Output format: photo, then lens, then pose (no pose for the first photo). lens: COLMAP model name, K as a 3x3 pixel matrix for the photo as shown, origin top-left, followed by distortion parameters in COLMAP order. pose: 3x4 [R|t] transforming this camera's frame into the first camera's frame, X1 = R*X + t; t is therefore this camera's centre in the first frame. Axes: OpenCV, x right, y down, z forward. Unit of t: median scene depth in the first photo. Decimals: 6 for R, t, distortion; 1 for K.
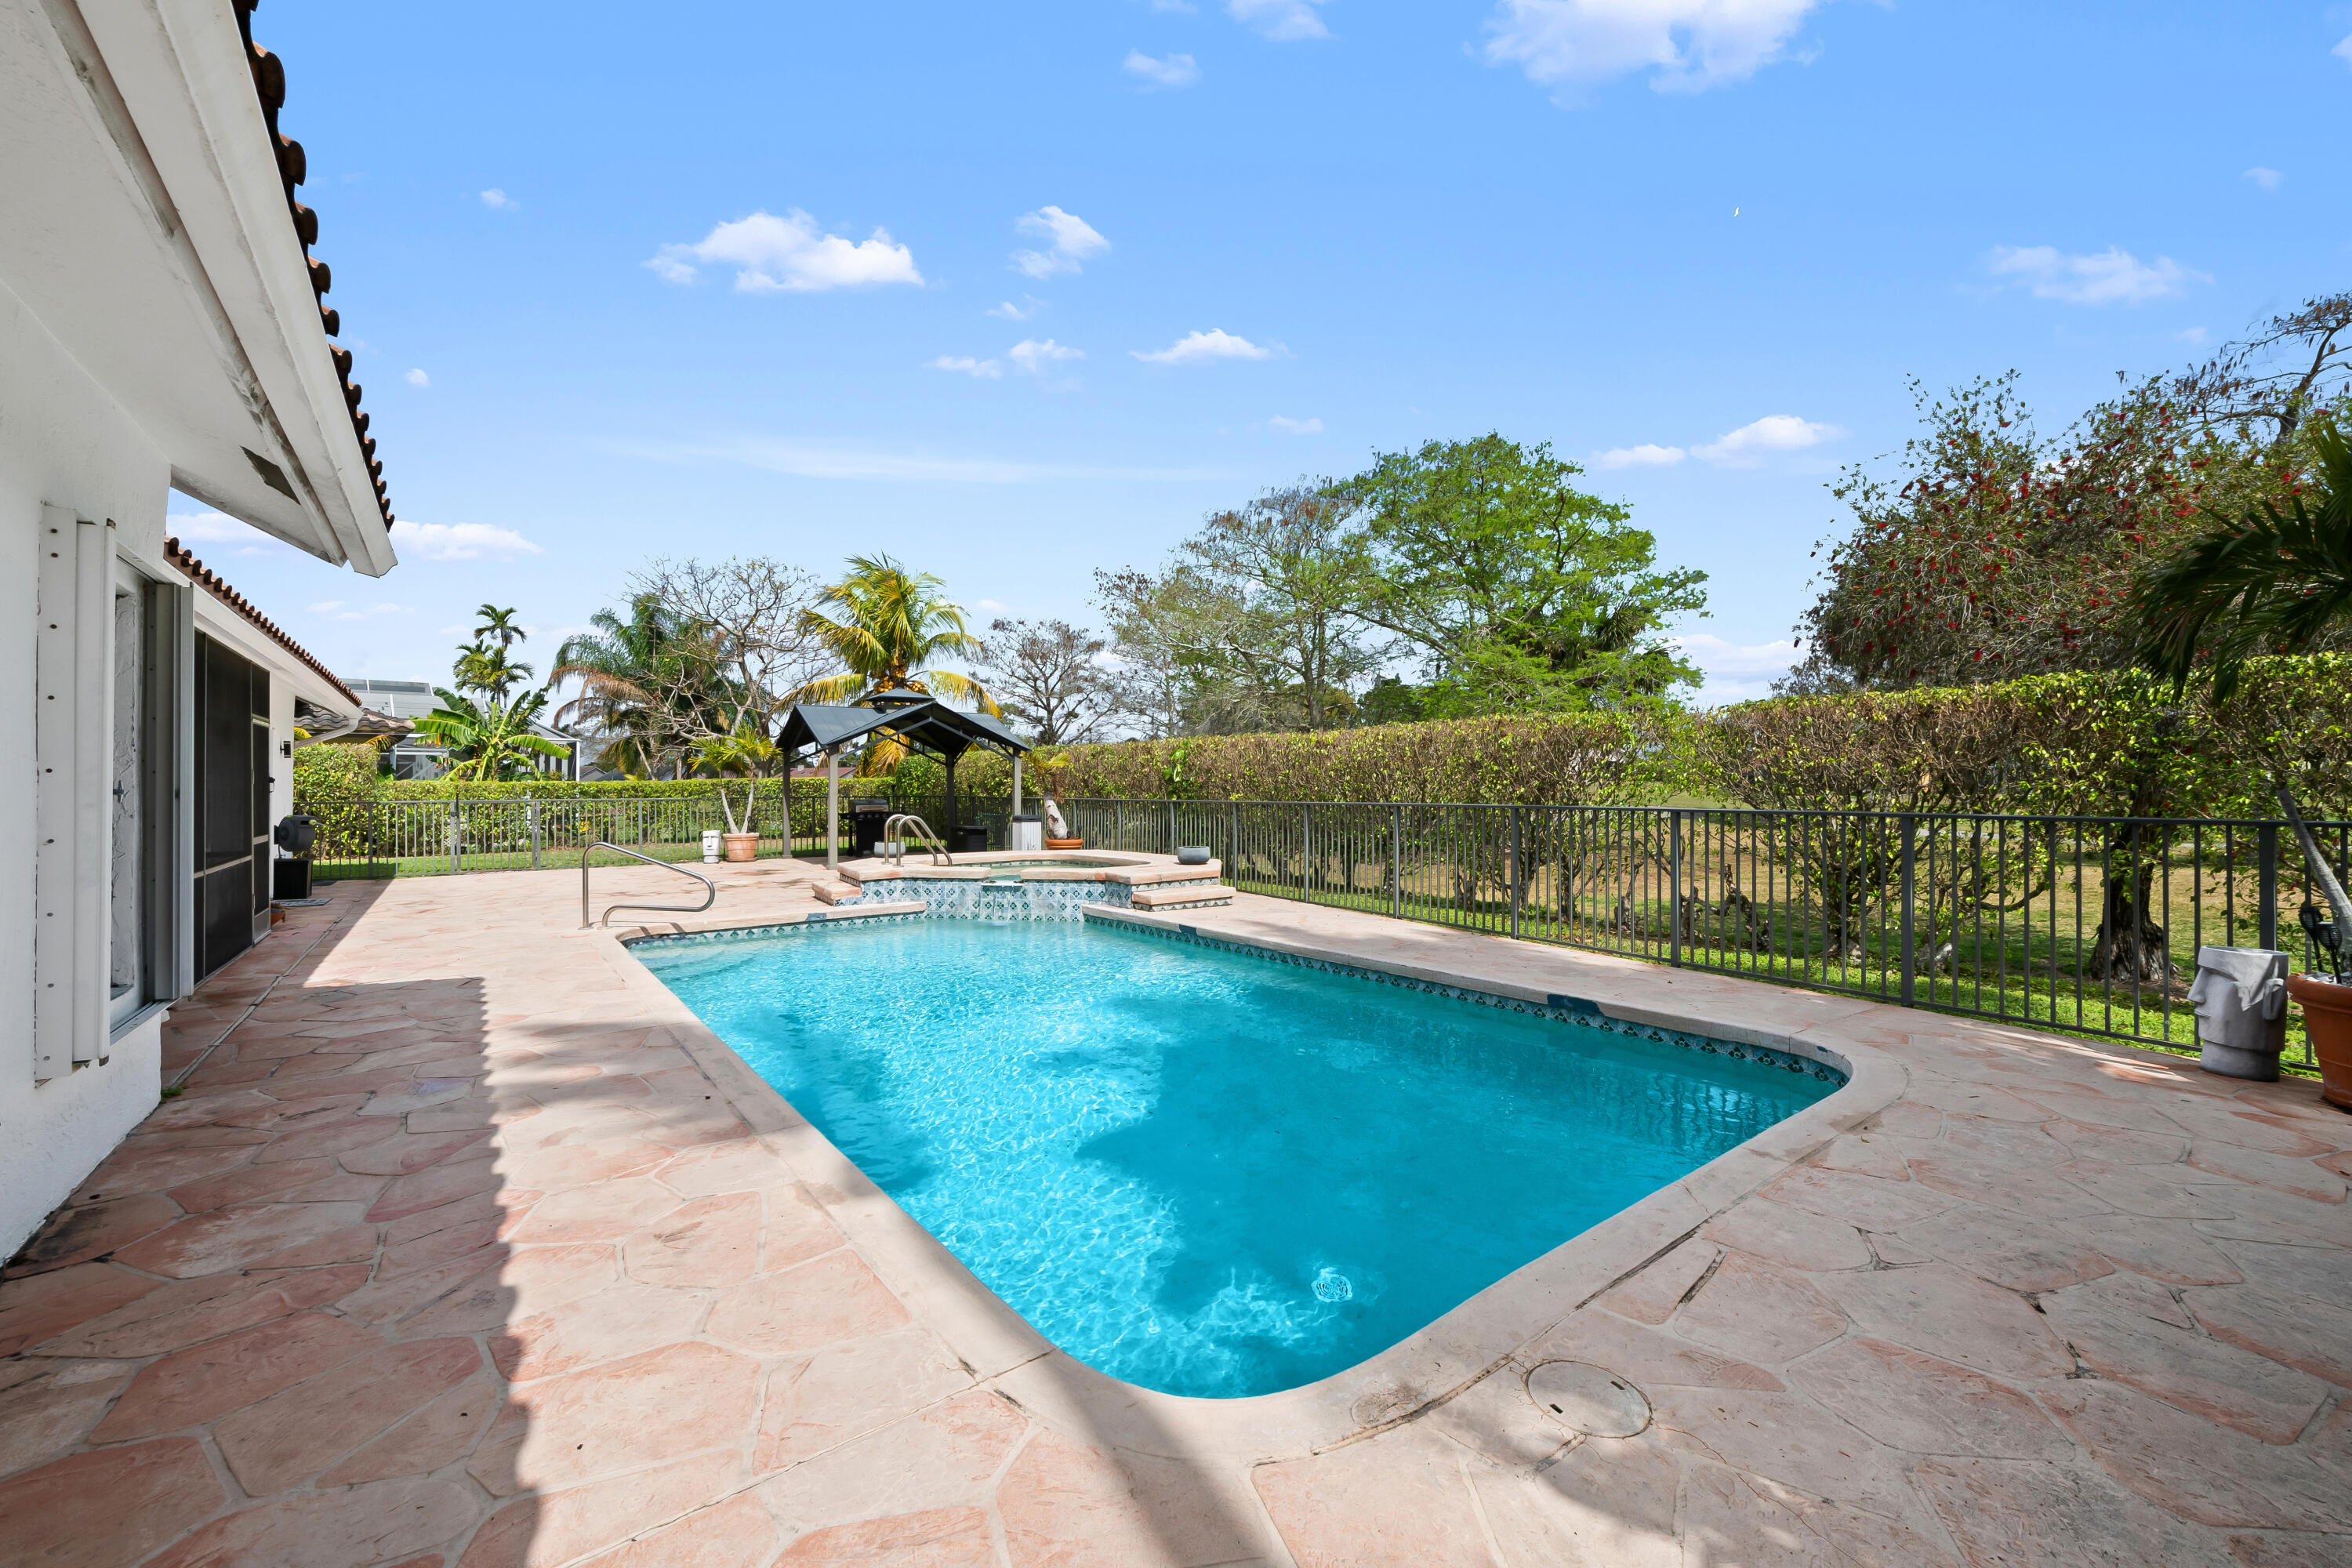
lens RADIAL K [[941.8, 0, 1186.0], [0, 941.8, 788.2], [0, 0, 1]] dist [-0.001986, -0.000768]
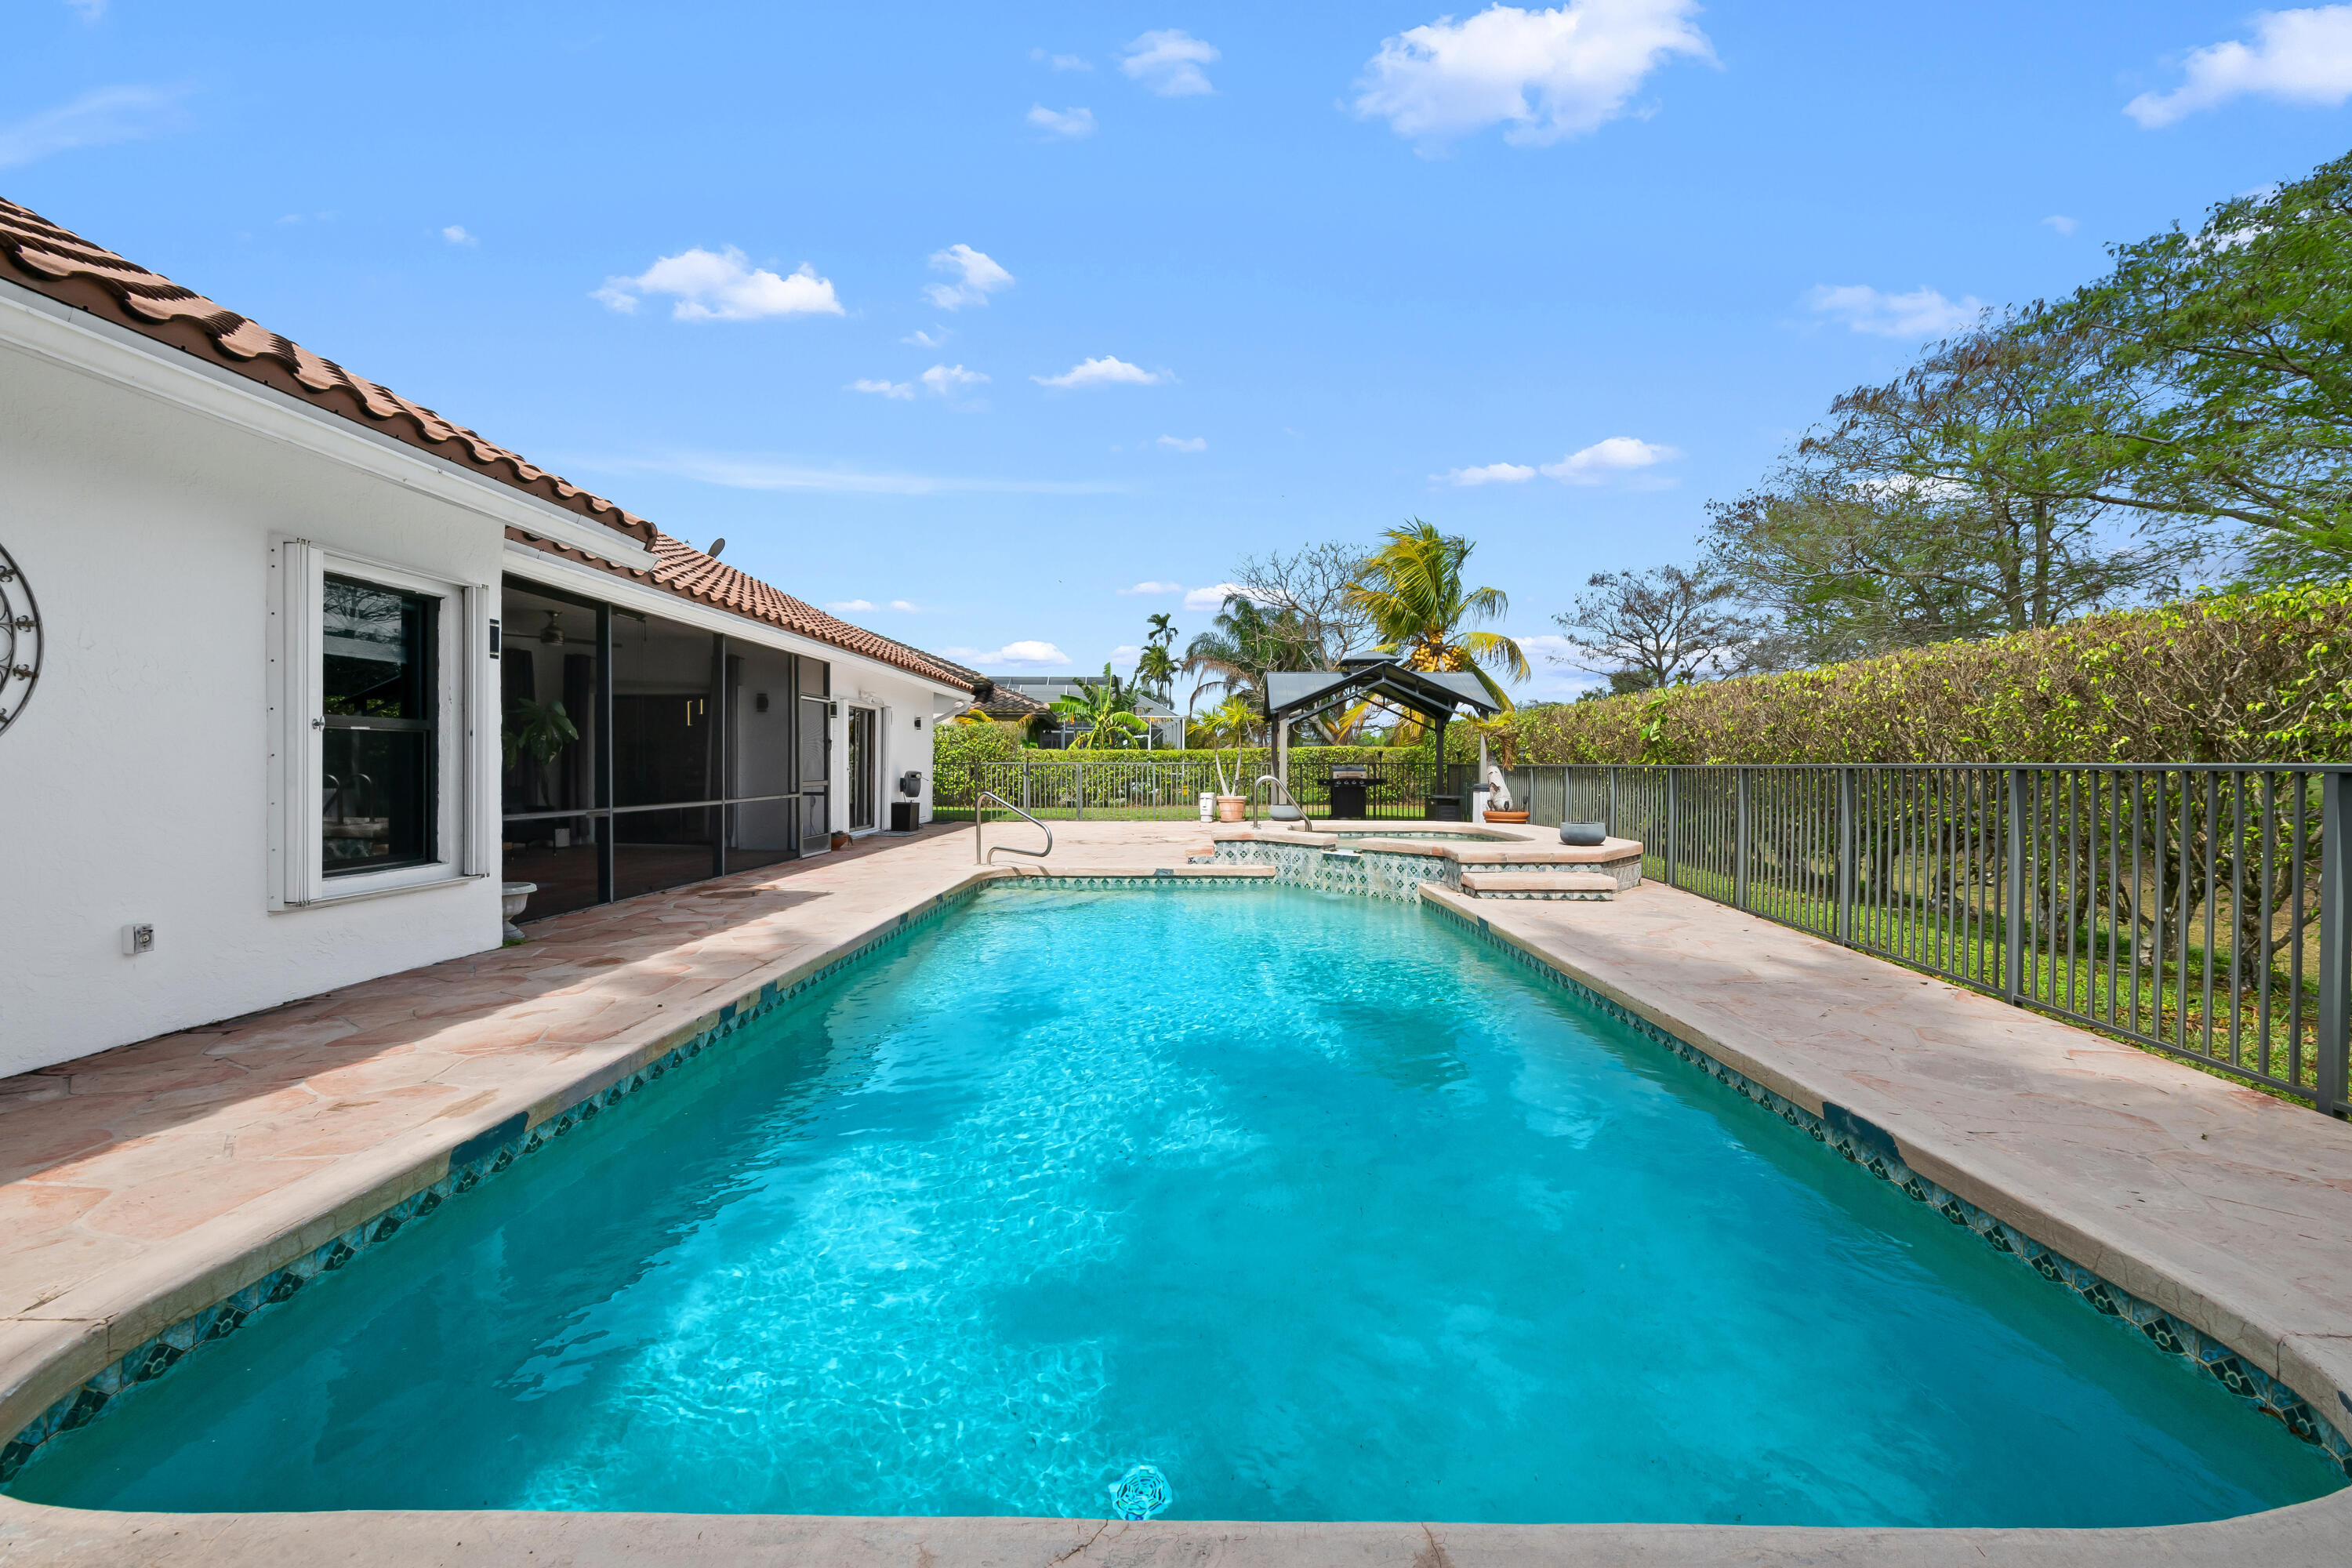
lens RADIAL K [[942.8, 0, 1173.4], [0, 942.8, 772.9], [0, 0, 1]] dist [-0.006612, -0.000753]
pose [[0.777437, 0.010639, -0.628871, 0.241007], [-0.005043, 0.999930, 0.010681, 0.016284], [0.628941, -0.005133, 0.777436, 0.198452]]
